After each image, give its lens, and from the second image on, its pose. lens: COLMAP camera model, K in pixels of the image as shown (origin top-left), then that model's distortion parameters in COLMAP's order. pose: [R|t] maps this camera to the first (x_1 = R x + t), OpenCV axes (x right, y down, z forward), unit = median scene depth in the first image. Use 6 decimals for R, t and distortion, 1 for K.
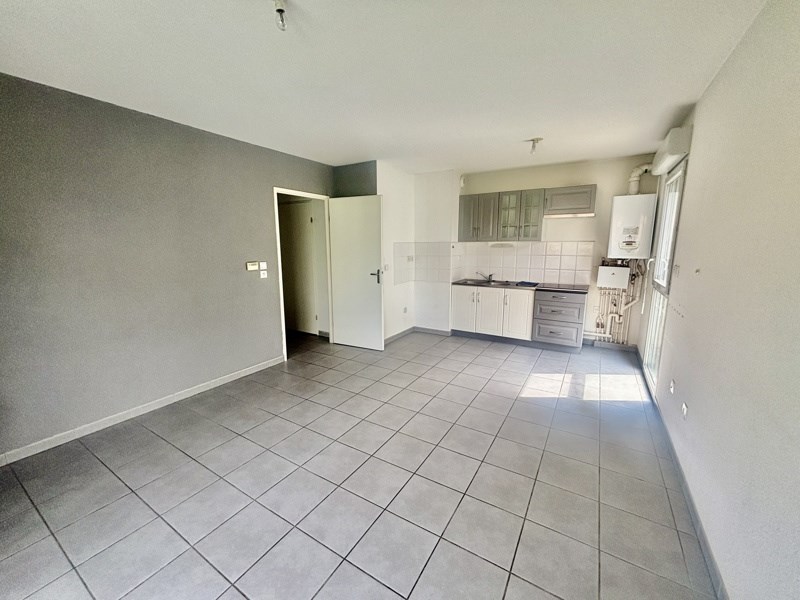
lens RADIAL K [[322.1, 0, 397.5], [0, 322.1, 298.8], [0, 0, 1]] dist [0.002450, -0.000127]
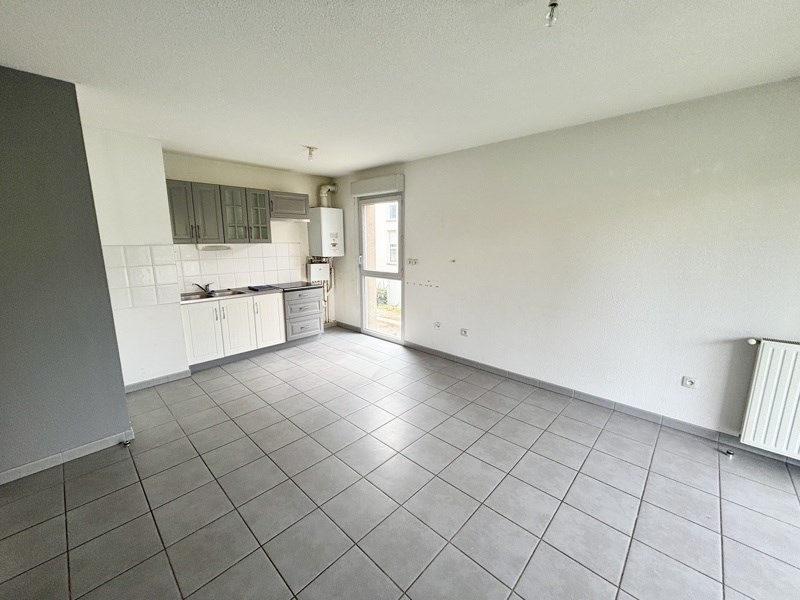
lens RADIAL K [[322.1, 0, 399.5], [0, 322.1, 299.9], [0, 0, 1]] dist [0.002450, -0.000127]
pose [[0.203236, -0.175642, 0.963247, -0.484356], [0.166364, 0.975669, 0.142806, -0.088187], [-0.964893, 0.131227, 0.227511, 0.432618]]
